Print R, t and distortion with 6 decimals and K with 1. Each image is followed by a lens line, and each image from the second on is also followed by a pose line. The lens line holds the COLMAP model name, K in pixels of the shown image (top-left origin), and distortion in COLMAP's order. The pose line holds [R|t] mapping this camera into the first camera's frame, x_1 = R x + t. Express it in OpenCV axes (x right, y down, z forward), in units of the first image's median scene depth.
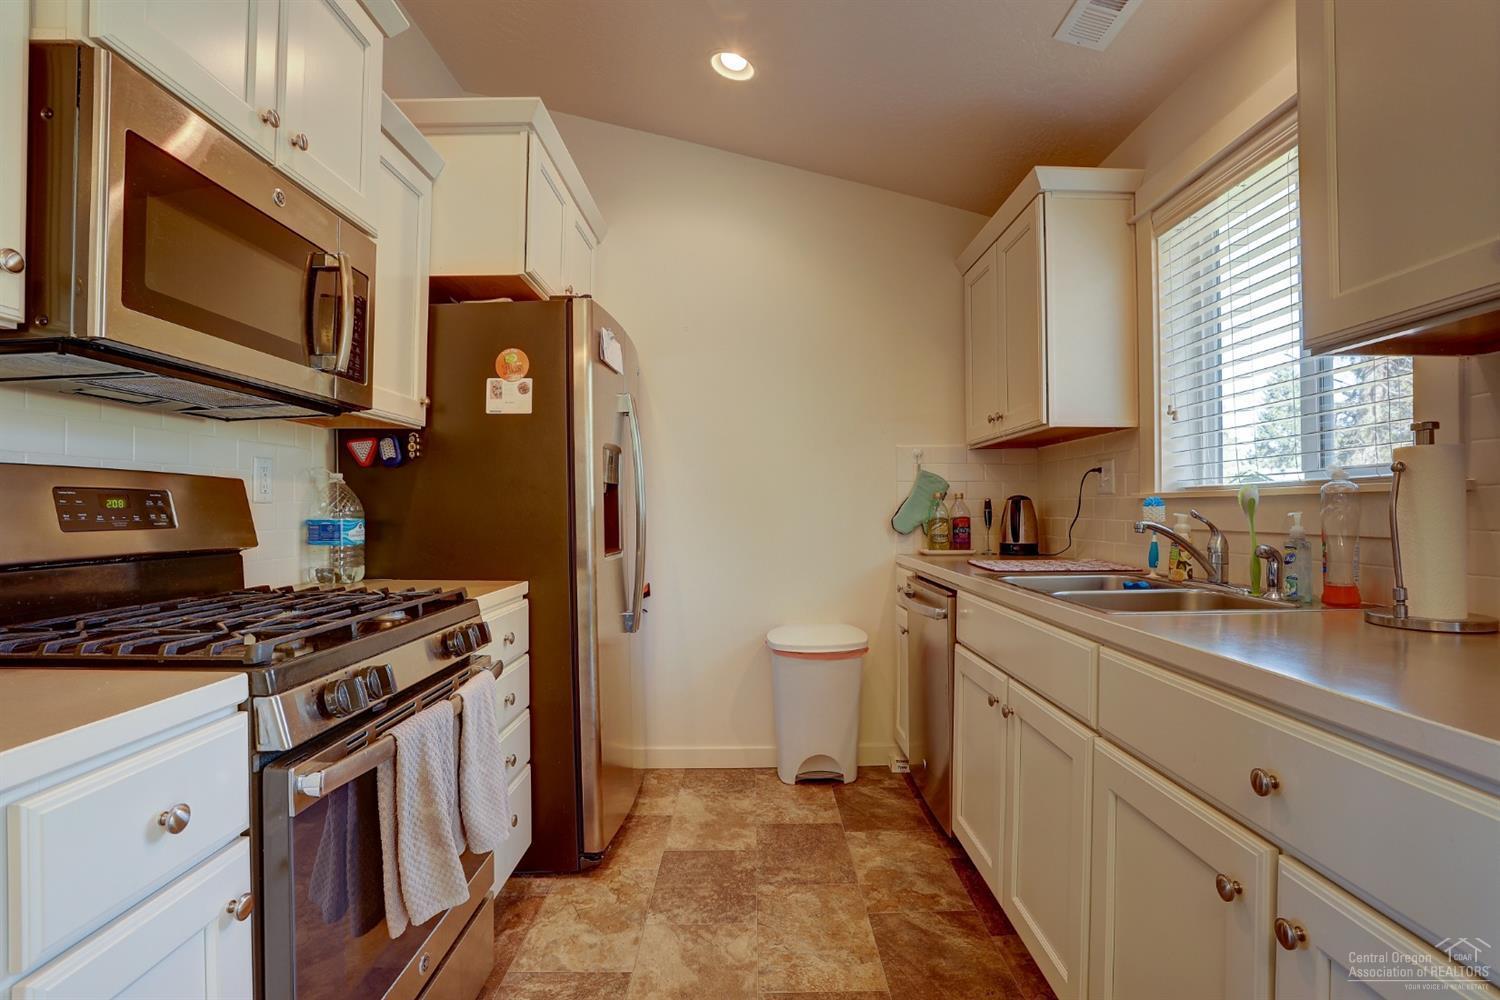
lens RADIAL K [[732.8, 0, 760.2], [0, 732.8, 506.3], [0, 0, 1]] dist [-0.076483, 0.029633]
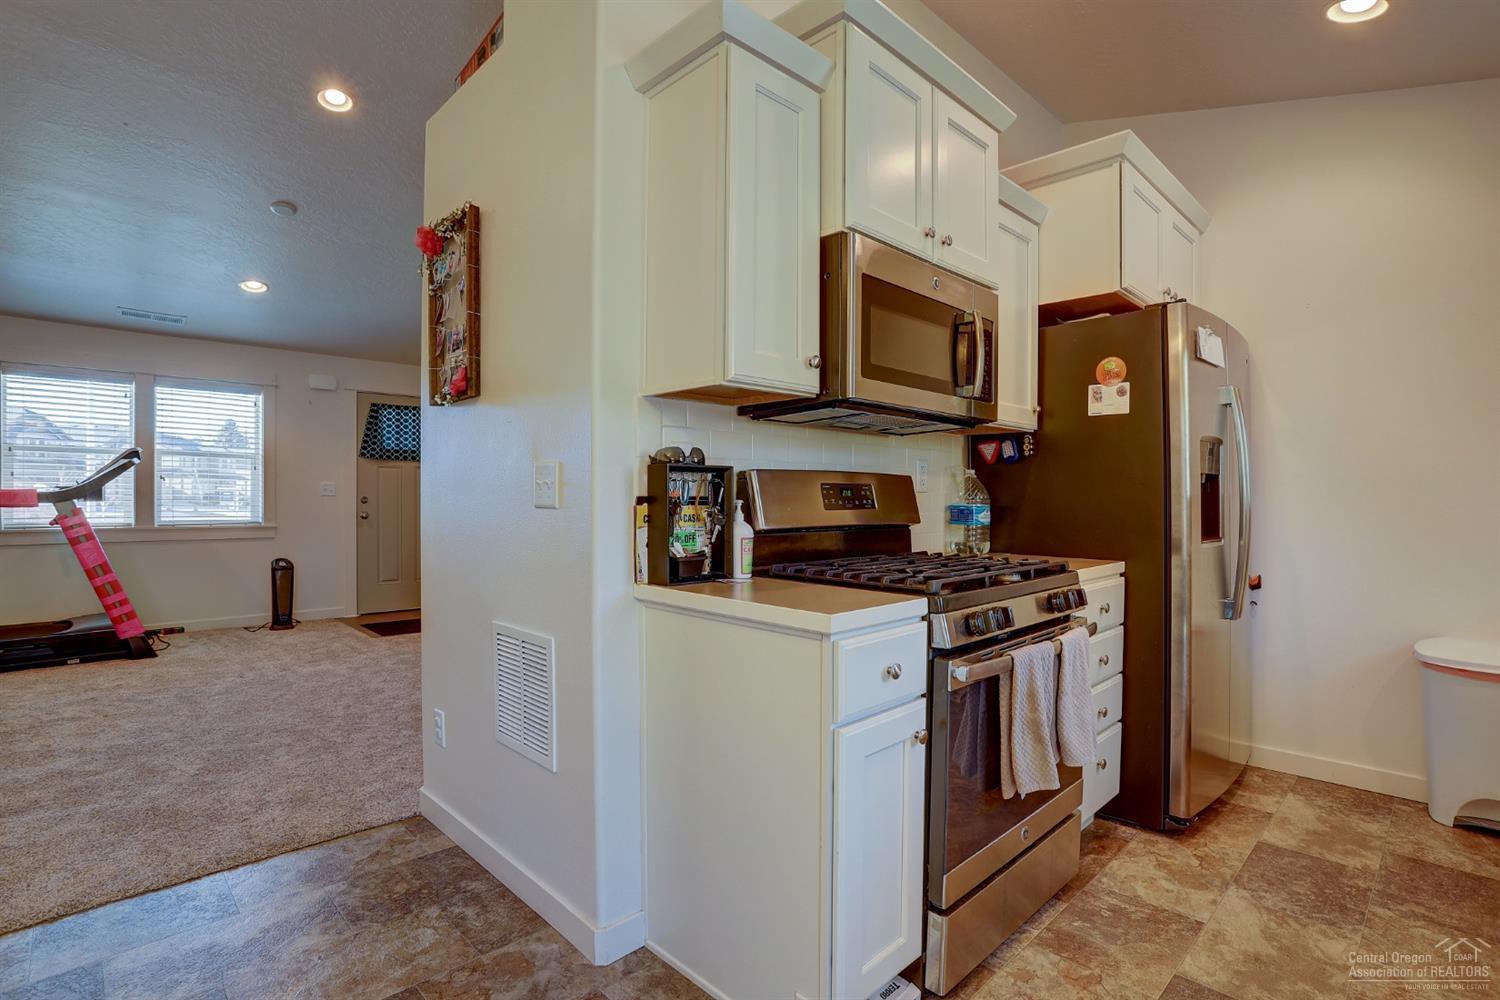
lens RADIAL K [[732.1, 0, 757.9], [0, 732.1, 503.4], [0, 0, 1]] dist [-0.077761, 0.034000]
pose [[0.694586, 0.011124, -0.719324, 0.097728], [-0.002491, 0.999912, 0.013058, -0.001342], [0.719405, -0.007278, 0.694552, -0.209057]]
